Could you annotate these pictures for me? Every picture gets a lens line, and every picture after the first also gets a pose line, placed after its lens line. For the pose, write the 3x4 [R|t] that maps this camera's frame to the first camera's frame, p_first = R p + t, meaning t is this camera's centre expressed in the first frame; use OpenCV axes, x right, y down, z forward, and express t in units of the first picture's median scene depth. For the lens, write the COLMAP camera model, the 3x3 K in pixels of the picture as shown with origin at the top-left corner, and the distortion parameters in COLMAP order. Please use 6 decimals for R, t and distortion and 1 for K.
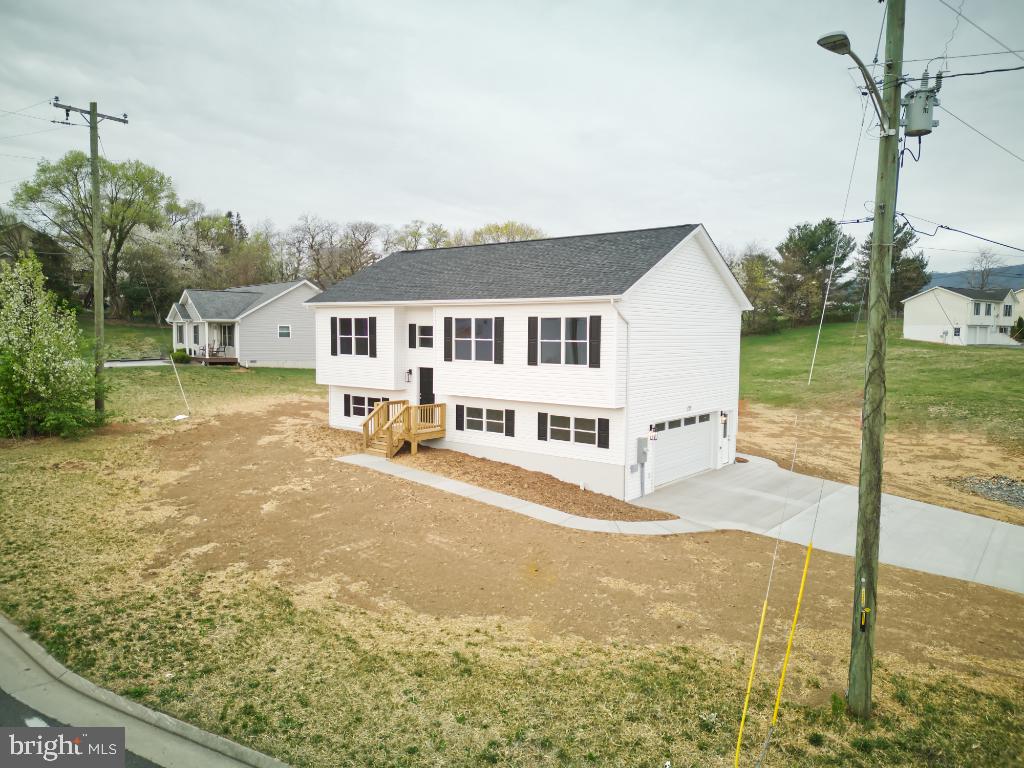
lens RADIAL K [[716.3, 0, 508.5], [0, 716.3, 374.1], [0, 0, 1]] dist [0.079041, -0.075132]
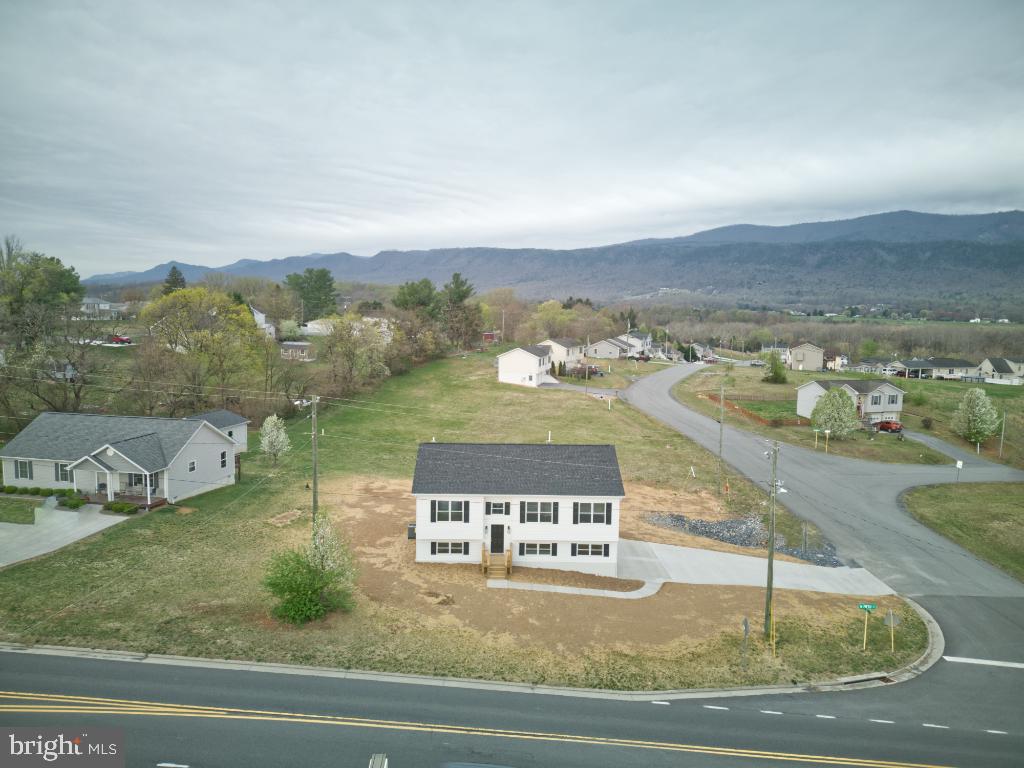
lens RADIAL K [[716.3, 0, 508.5], [0, 716.3, 374.1], [0, 0, 1]] dist [0.079041, -0.075132]
pose [[0.776076, -0.056422, 0.628110, -1.357268], [0.029410, 0.998144, 0.053324, -0.544311], [-0.629953, -0.022911, 0.776295, -0.519021]]
